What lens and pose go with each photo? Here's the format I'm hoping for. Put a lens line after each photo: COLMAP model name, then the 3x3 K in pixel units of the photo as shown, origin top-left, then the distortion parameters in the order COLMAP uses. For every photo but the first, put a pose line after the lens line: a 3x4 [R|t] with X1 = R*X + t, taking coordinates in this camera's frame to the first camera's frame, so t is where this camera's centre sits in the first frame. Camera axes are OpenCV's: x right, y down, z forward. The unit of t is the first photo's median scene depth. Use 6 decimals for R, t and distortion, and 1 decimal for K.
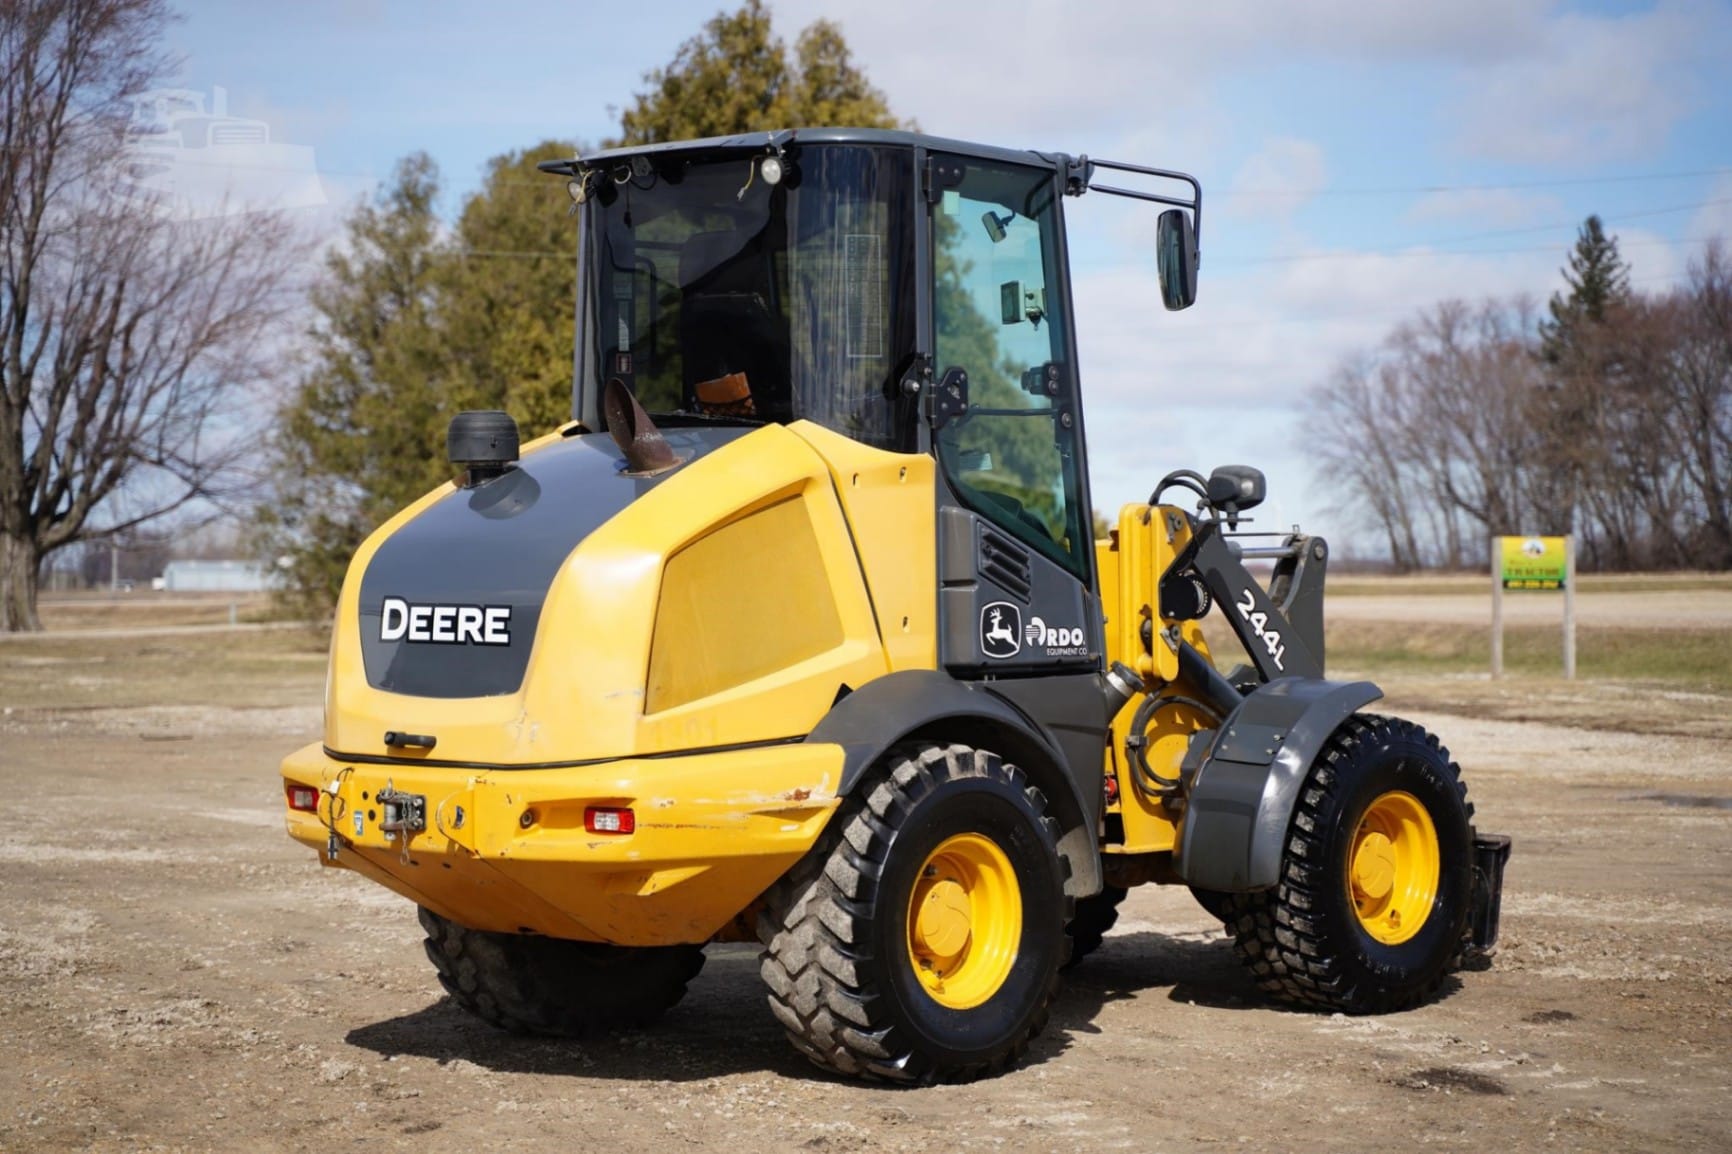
lens RADIAL K [[3561.5, 0, 866.0], [0, 3561.5, 577.0], [0, 0, 1]] dist [0.304055, -0.157289]
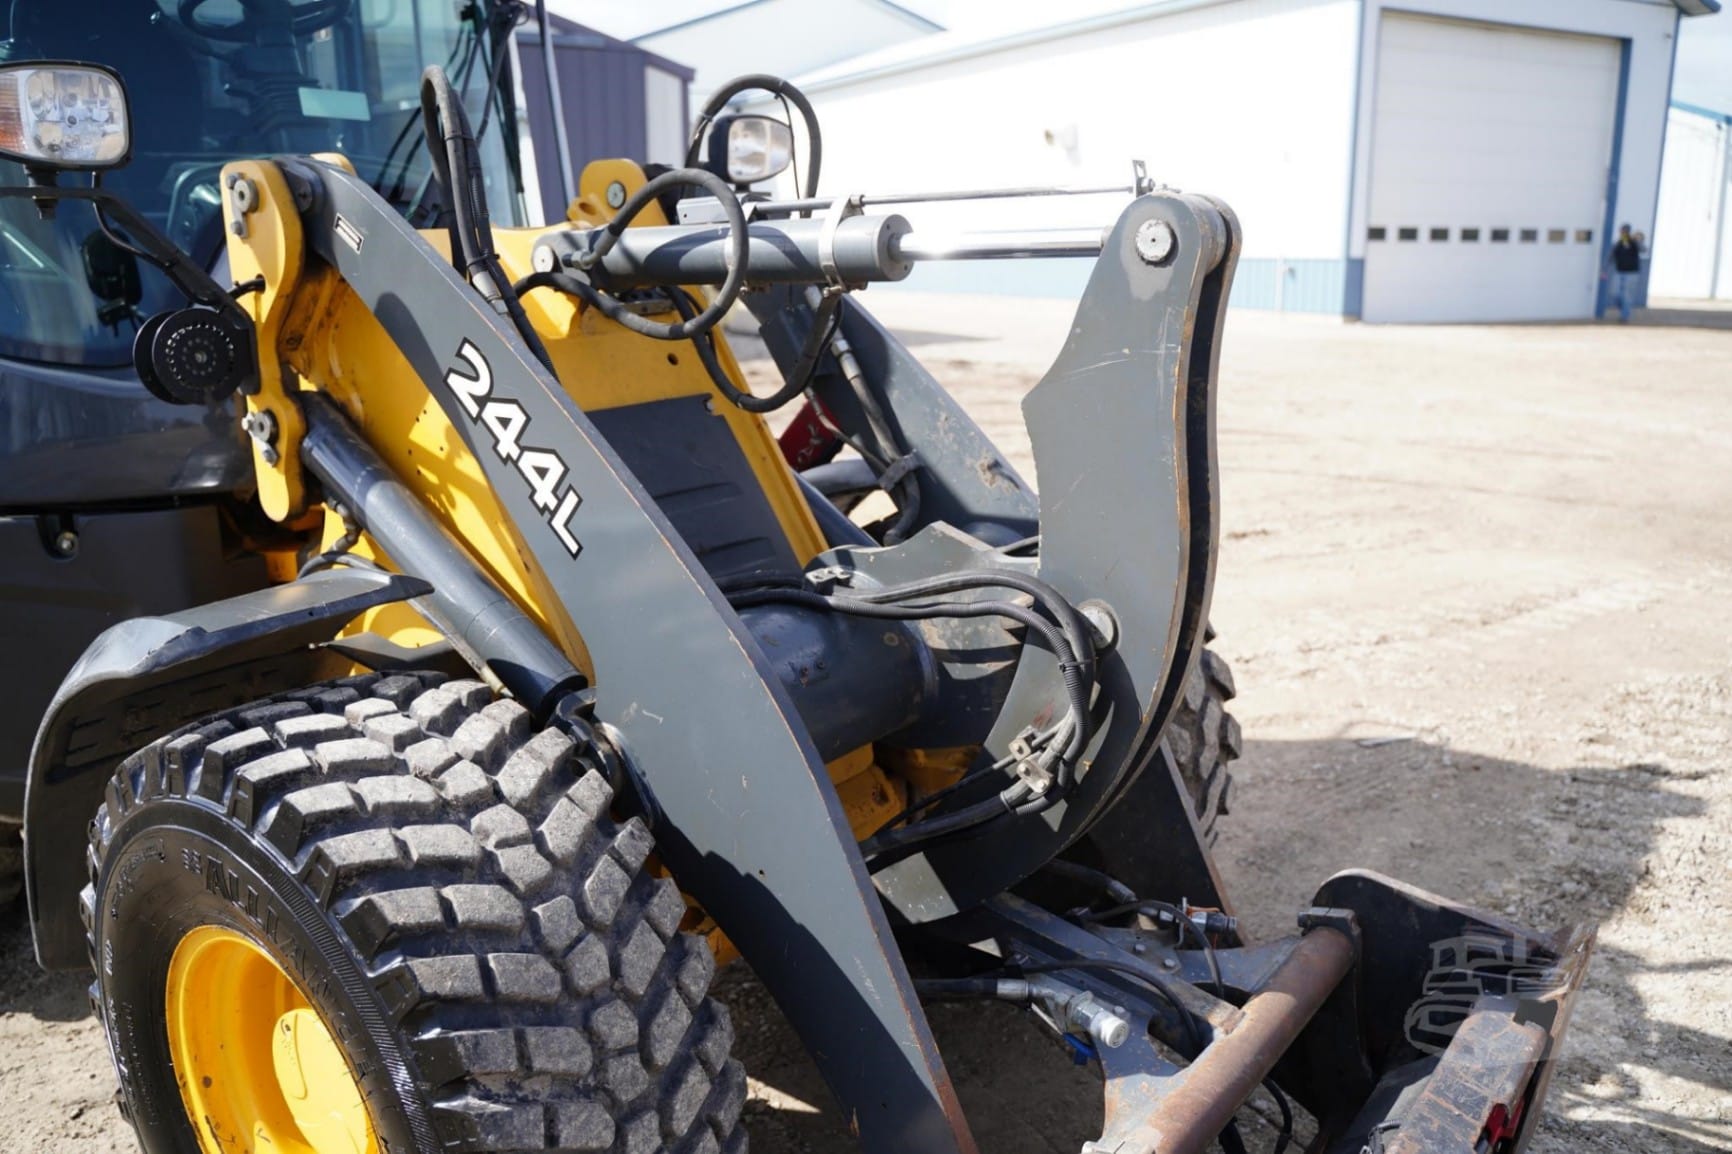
lens RADIAL K [[1407.7, 0, 864.6], [0, 1407.7, 573.7], [0, 0, 1]] dist [-0.118860, 0.098279]
pose [[0.105764, 0.230042, -0.967416, 0.317945], [0.009152, 0.972607, 0.232277, -0.008920], [0.994349, -0.033420, 0.100762, 1.192379]]
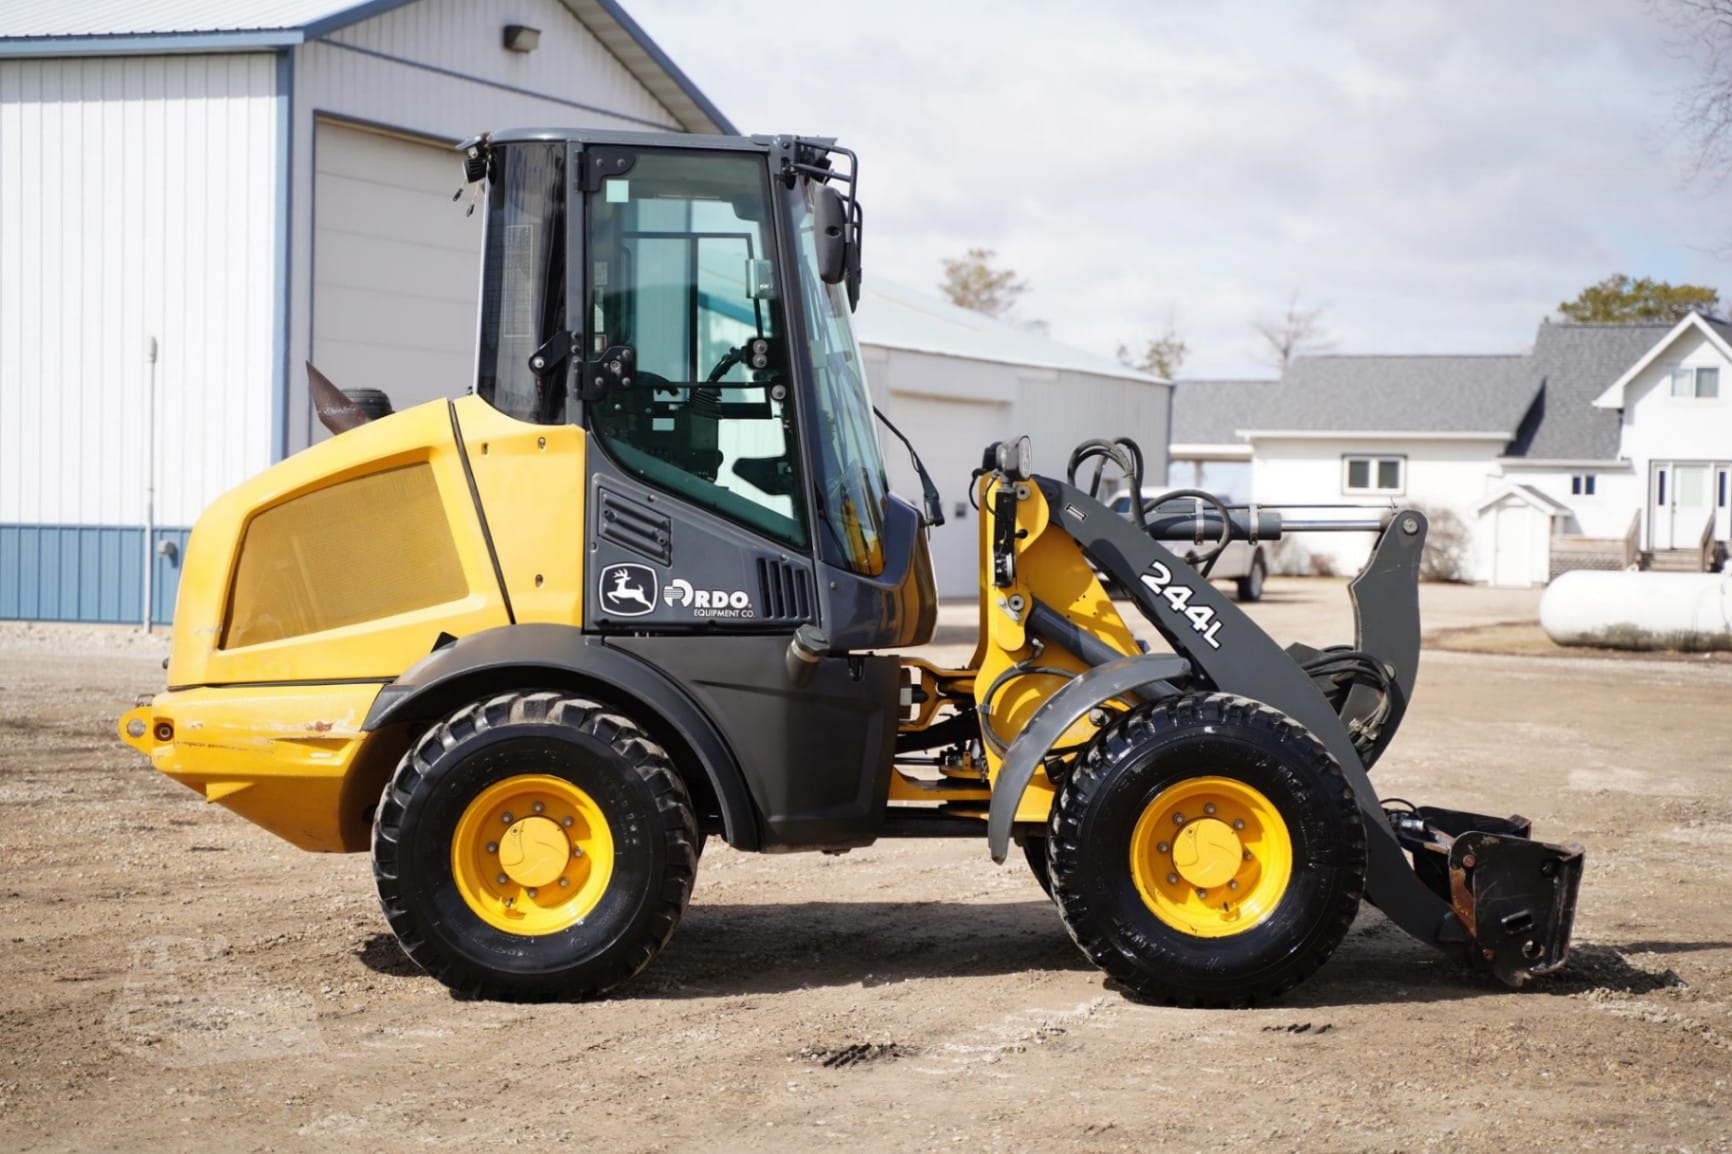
lens RADIAL K [[3561.5, 0, 866.0], [0, 3561.5, 577.0], [0, 0, 1]] dist [0.304055, -0.157289]
pose [[0.698875, 0.028727, -0.714667, 0.862954], [-0.020109, 0.999587, 0.020516, -0.012508], [0.714961, 0.000033, 0.699164, 0.307319]]
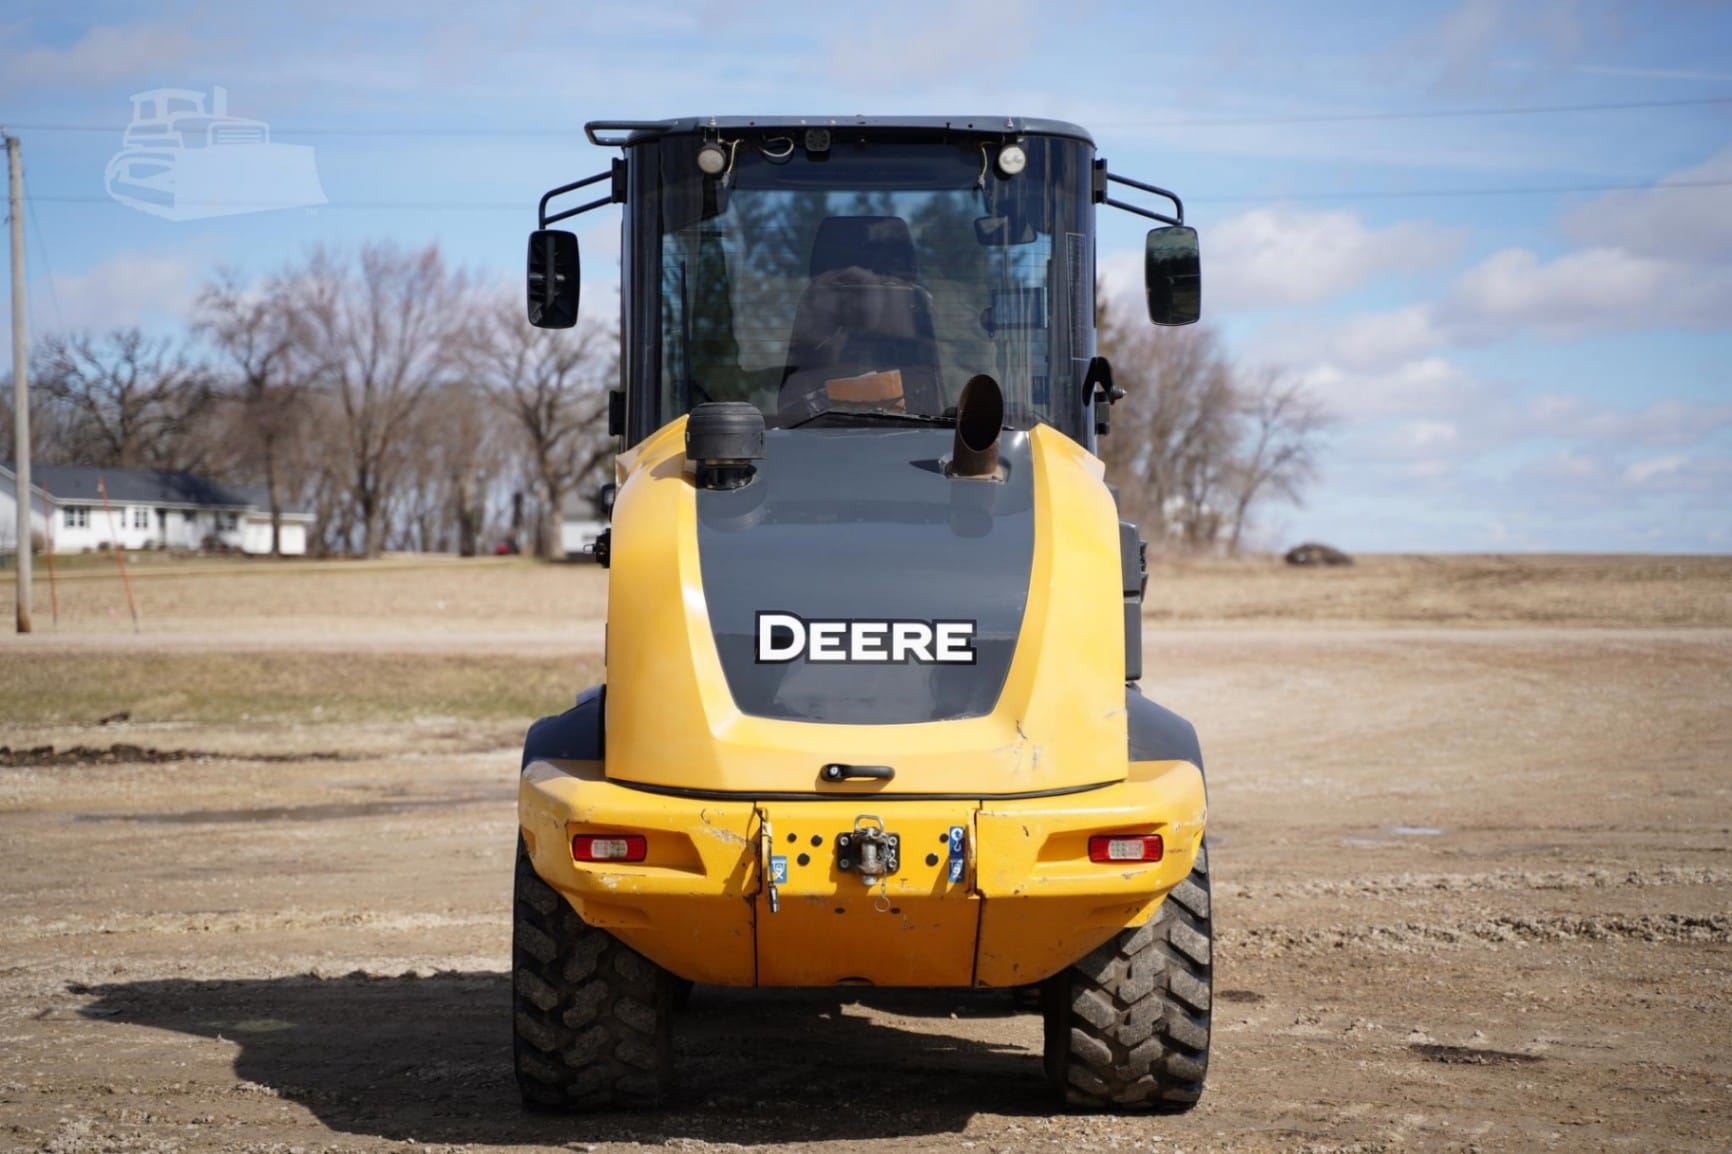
lens RADIAL K [[3561.5, 0, 866.0], [0, 3561.5, 577.0], [0, 0, 1]] dist [0.304055, -0.157289]
pose [[0.717771, -0.000373, 0.696279, -0.713778], [0.003950, 0.999986, -0.003537, 0.000112], [-0.696268, 0.005289, 0.717763, 0.347533]]
